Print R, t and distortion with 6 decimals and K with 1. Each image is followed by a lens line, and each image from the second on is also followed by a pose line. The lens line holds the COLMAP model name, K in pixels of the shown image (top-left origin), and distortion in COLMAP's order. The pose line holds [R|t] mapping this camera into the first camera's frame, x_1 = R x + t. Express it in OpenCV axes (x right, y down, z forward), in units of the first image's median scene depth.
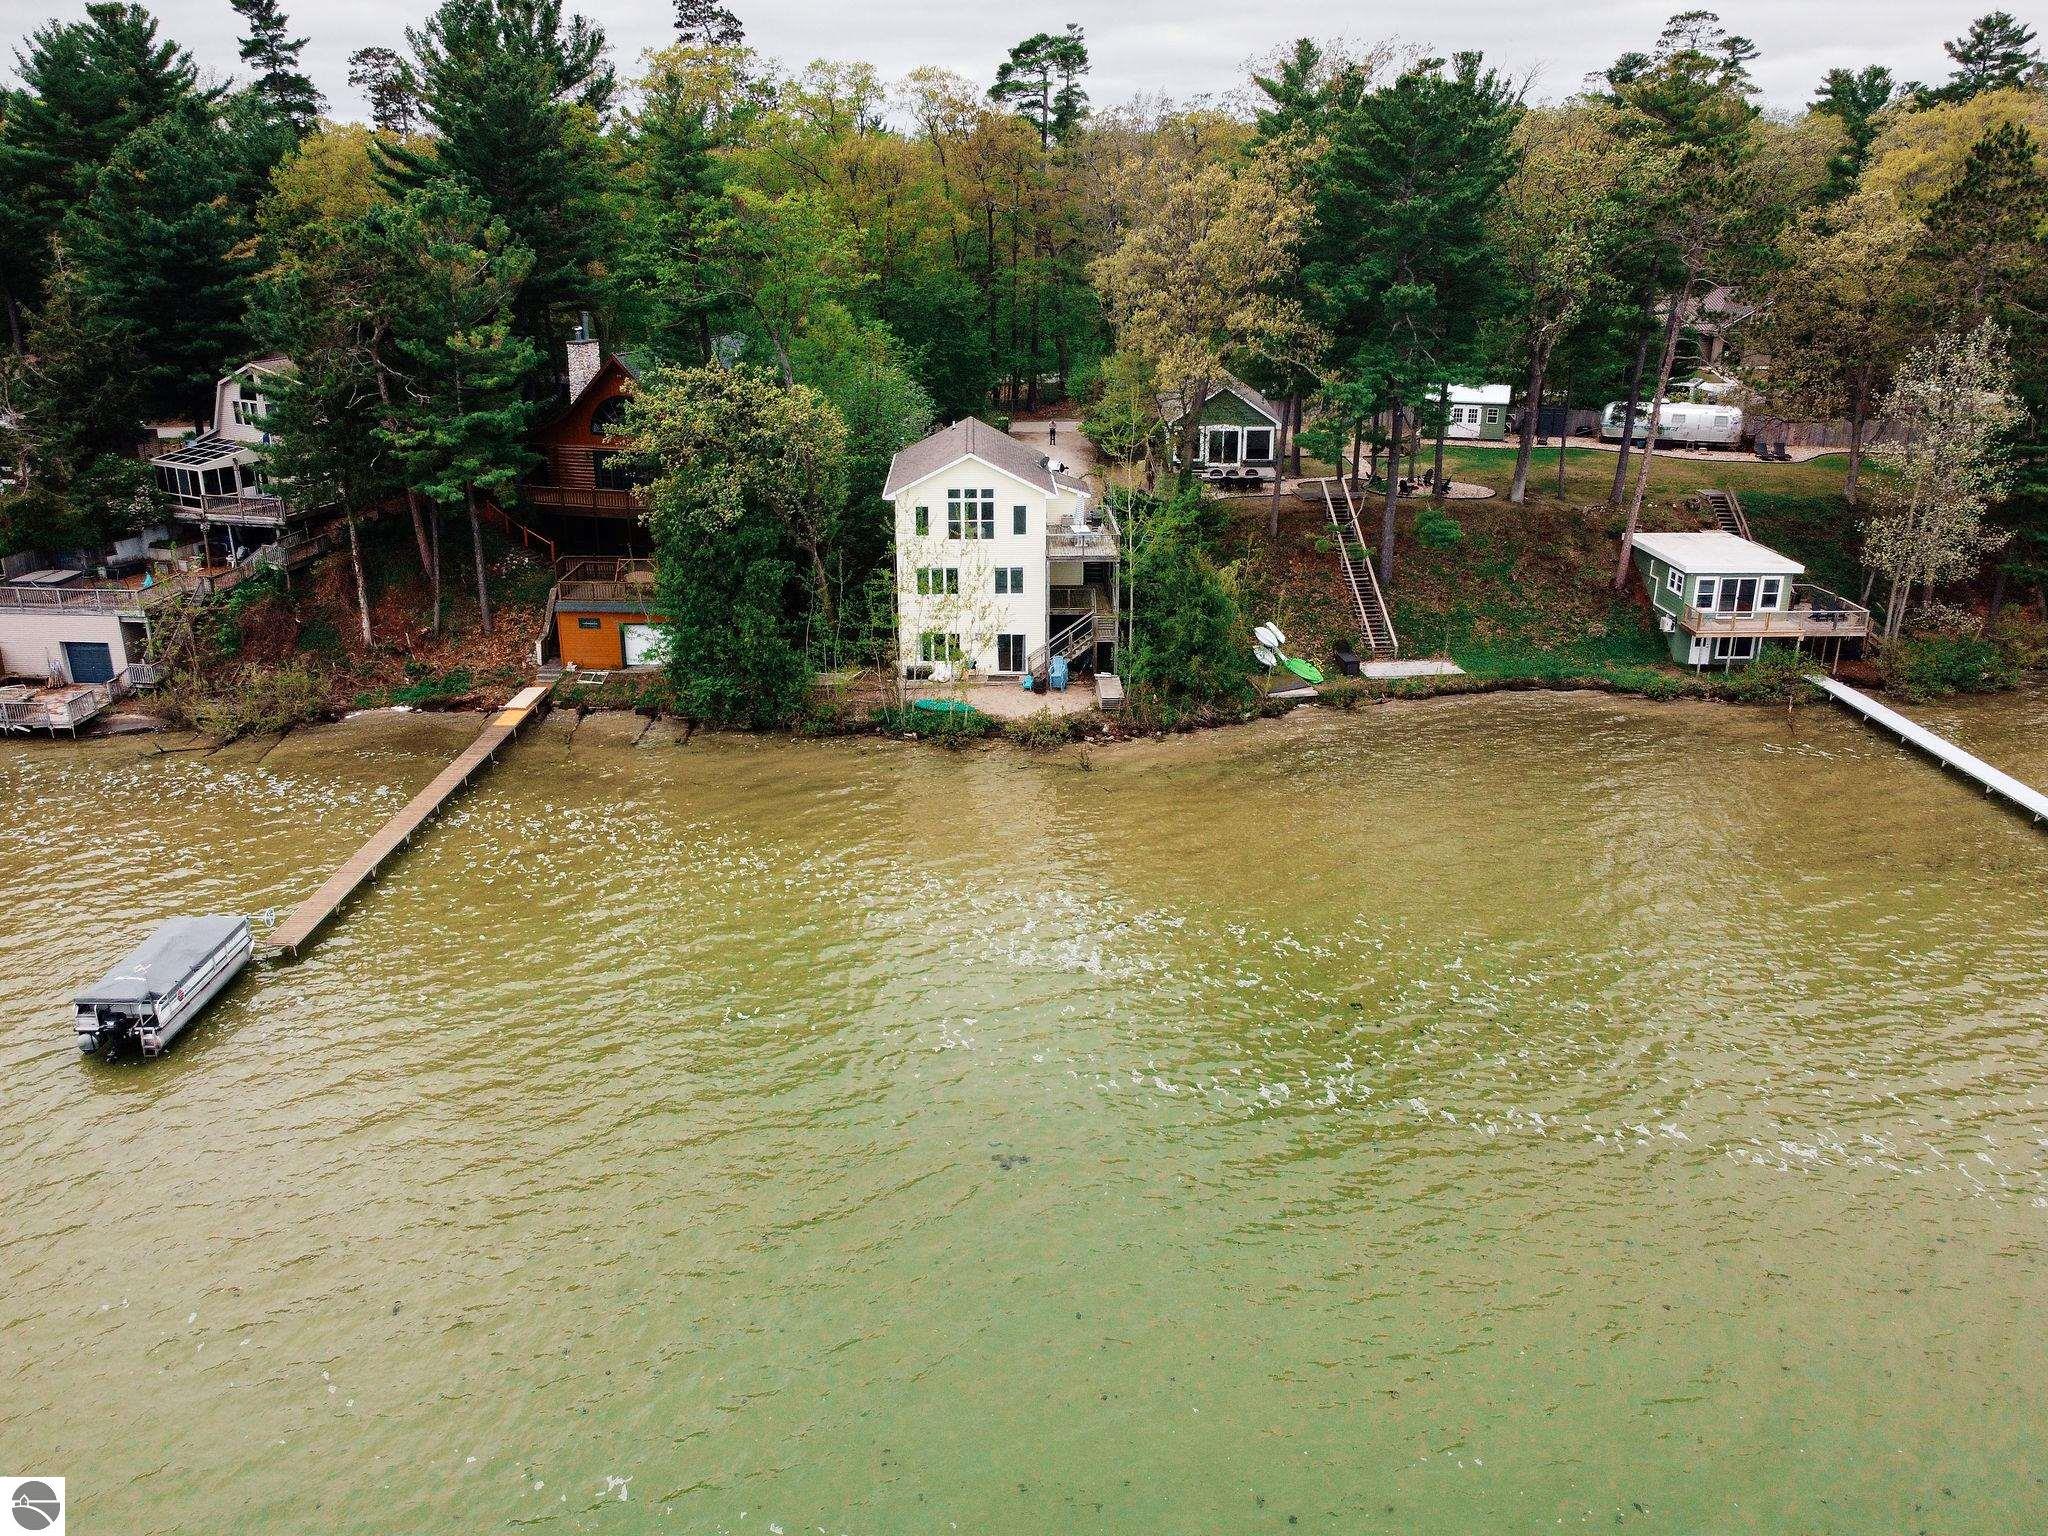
lens RADIAL K [[1614.3, 0, 1024.0], [0, 1614.3, 768.0], [0, 0, 1]] dist [-0.011012, -0.009833]
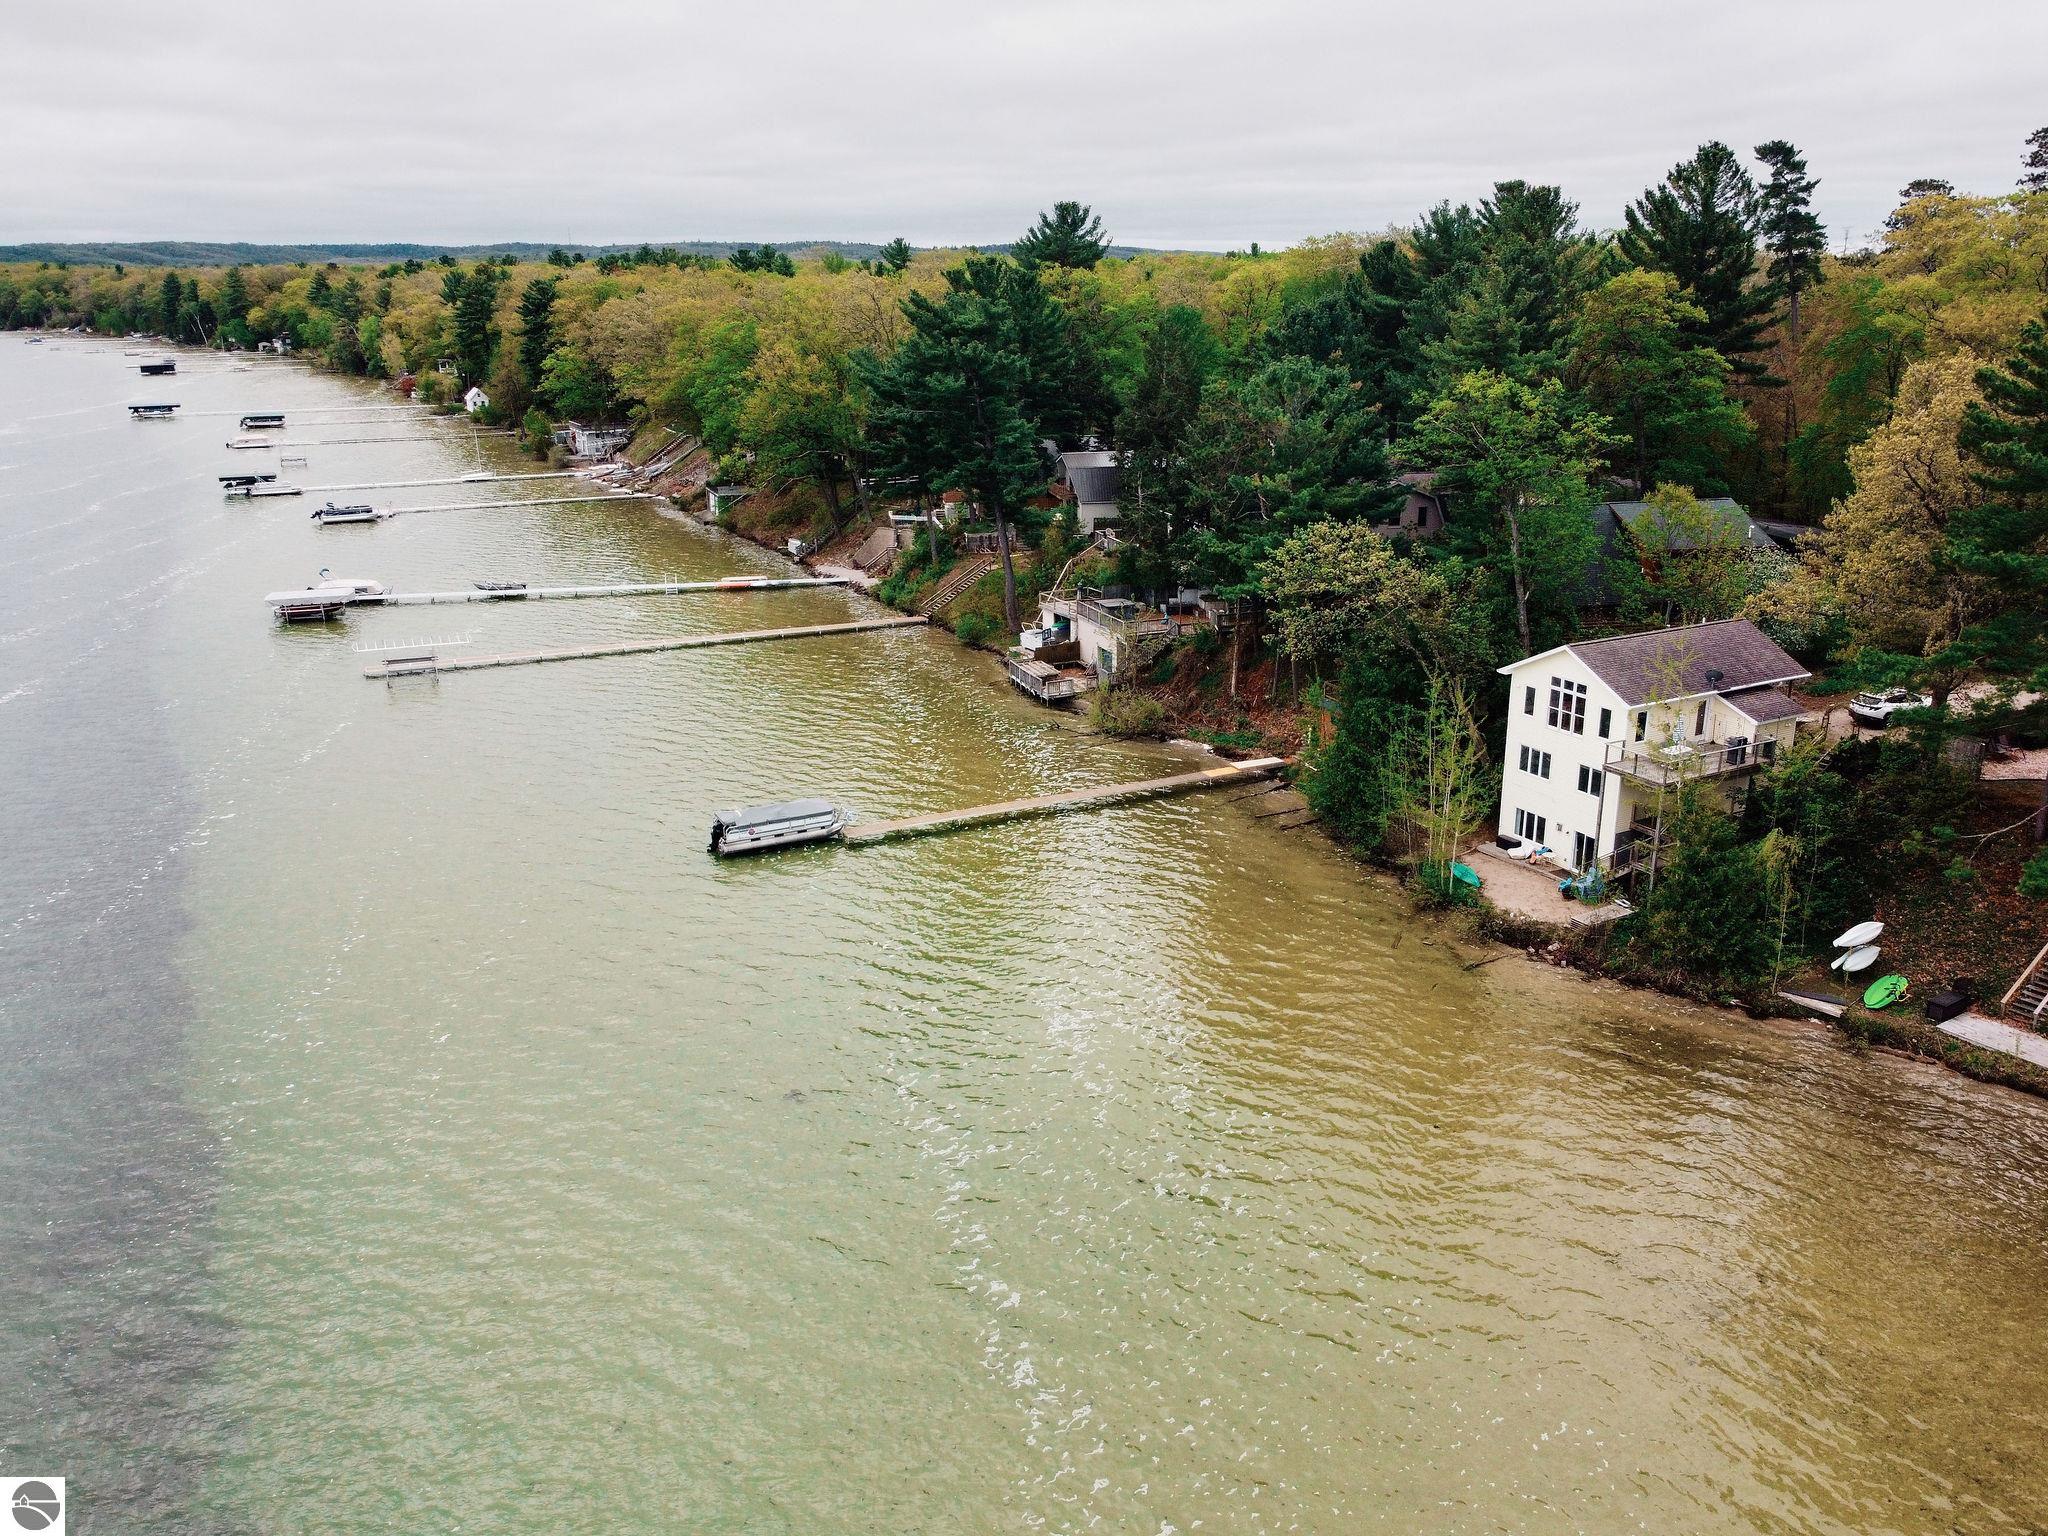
lens RADIAL K [[1552.8, 0, 1024.0], [0, 1552.8, 768.0], [0, 0, 1]] dist [-0.001927, -0.005437]
pose [[0.452693, 0.265847, -0.851114, 0.630719], [-0.297973, 0.944749, 0.136608, -0.149098], [0.840405, 0.191768, 0.506896, 0.234674]]
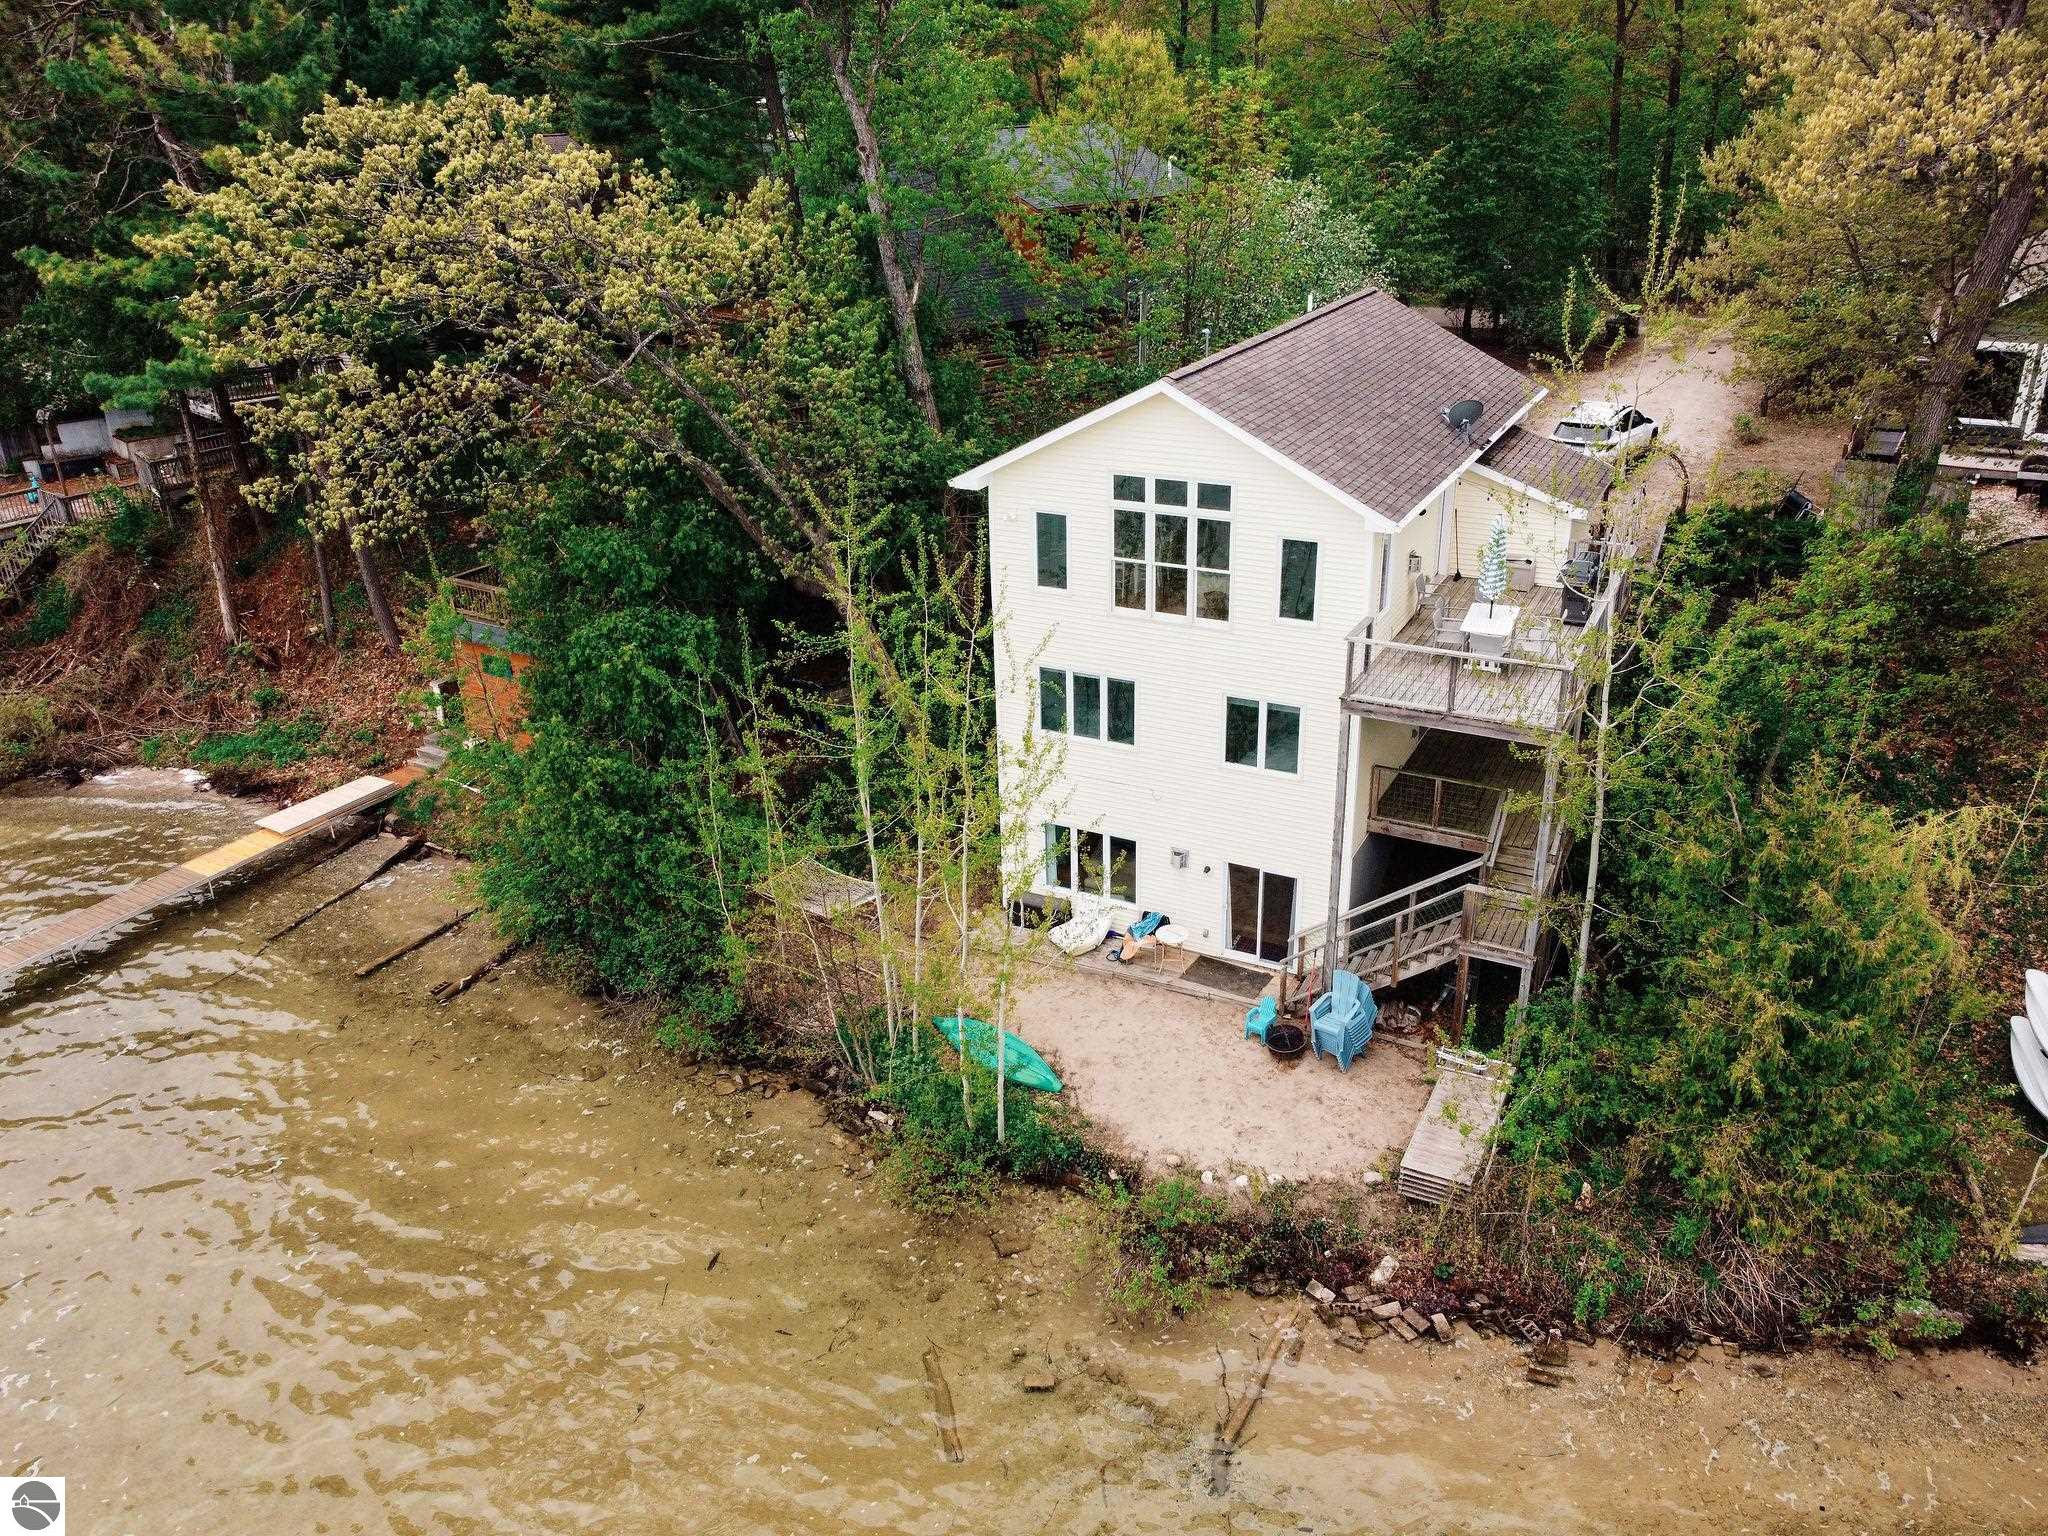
lens RADIAL K [[1552.8, 0, 1024.0], [0, 1552.8, 768.0], [0, 0, 1]] dist [-0.001927, -0.005437]
pose [[0.876251, 0.179100, -0.447334, 0.102769], [-0.144586, 0.983306, 0.110469, -0.139694], [0.459651, -0.032120, 0.887519, 0.658282]]
